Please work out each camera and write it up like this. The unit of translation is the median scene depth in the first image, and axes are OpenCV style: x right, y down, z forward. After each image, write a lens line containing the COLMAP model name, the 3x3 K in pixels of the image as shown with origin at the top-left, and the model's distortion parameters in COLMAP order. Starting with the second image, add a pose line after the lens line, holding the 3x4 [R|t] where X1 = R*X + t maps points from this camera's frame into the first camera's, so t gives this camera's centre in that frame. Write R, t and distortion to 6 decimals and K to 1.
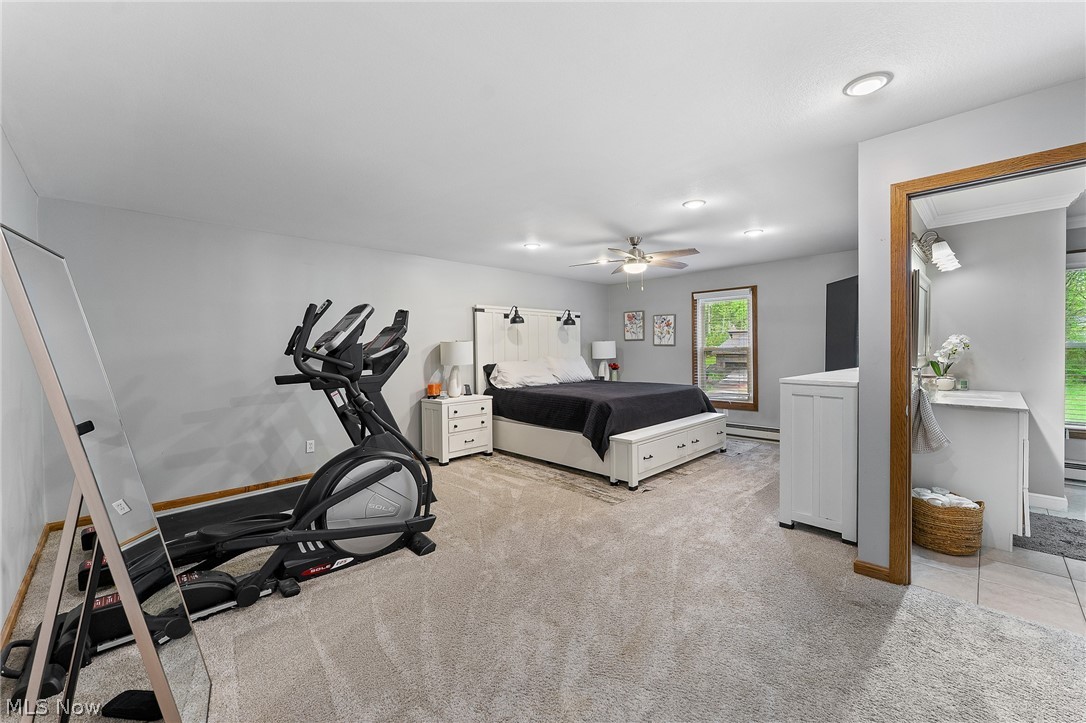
lens RADIAL K [[432.6, 0, 540.7], [0, 432.6, 357.8], [0, 0, 1]] dist [-0.001472, 0.000017]
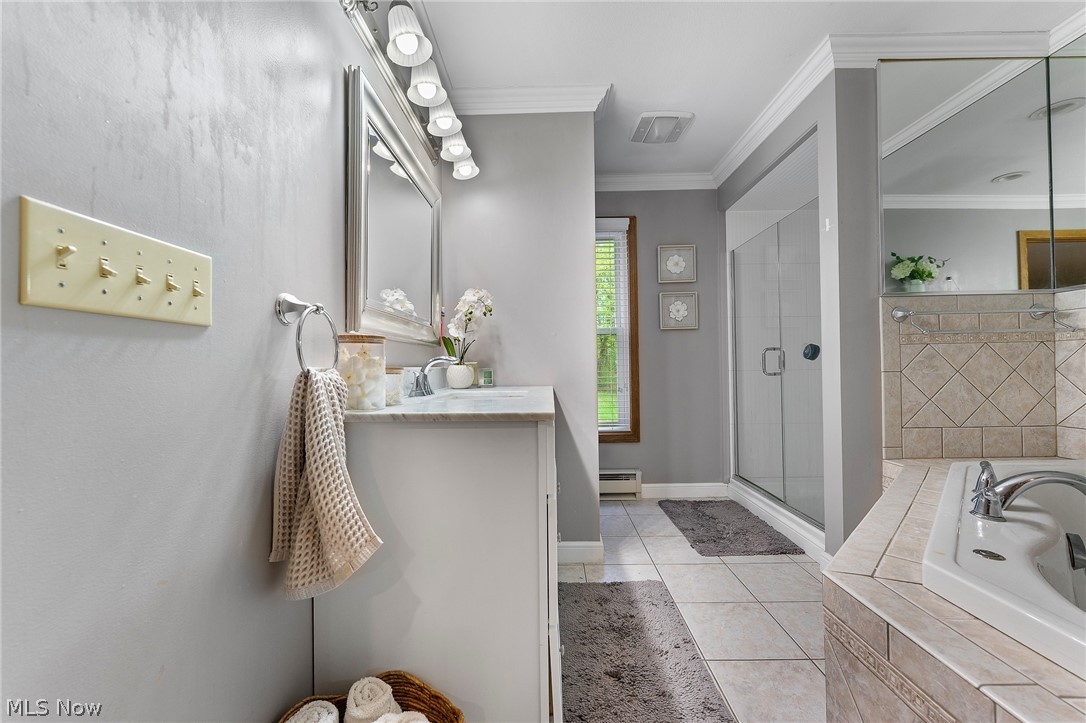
lens RADIAL K [[432.6, 0, 544.5], [0, 432.6, 362.7], [0, 0, 1]] dist [-0.001472, 0.000017]
pose [[0.703729, 0.010985, 0.710384, 0.616700], [0.017790, 0.999295, -0.033076, 0.062786], [-0.710246, 0.035914, 0.703037, 0.531969]]
